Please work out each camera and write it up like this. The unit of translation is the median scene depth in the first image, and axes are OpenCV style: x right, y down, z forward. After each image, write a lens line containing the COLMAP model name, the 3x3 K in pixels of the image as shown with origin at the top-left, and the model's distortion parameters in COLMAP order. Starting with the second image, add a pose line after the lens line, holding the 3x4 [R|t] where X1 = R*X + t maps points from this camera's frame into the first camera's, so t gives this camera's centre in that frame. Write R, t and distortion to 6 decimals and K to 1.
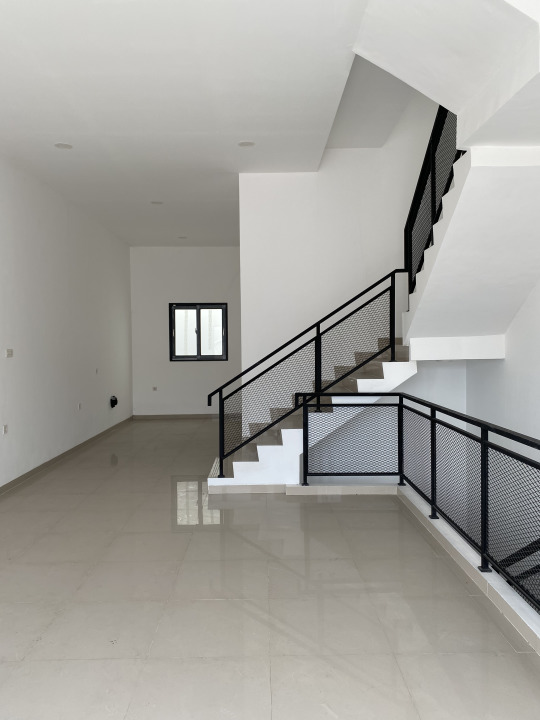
lens RADIAL K [[548.5, 0, 270.0], [0, 548.5, 360.0], [0, 0, 1]] dist [-0.000291, 0.000638]
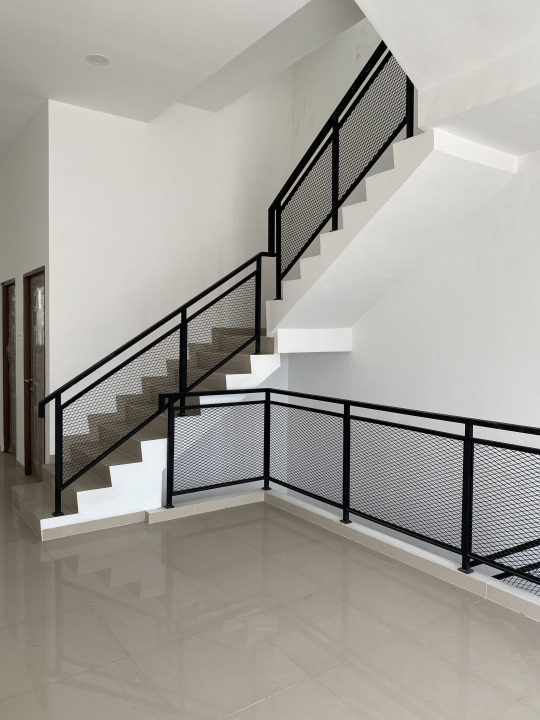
lens RADIAL K [[542.2, 0, 280.3], [0, 542.2, 359.3], [0, 0, 1]] dist [0.006549, -0.001506]
pose [[0.813368, -0.007061, 0.581707, -0.266725], [0.000566, 0.999935, 0.011347, 0.000931], [-0.581749, -0.008900, 0.813320, 0.255689]]
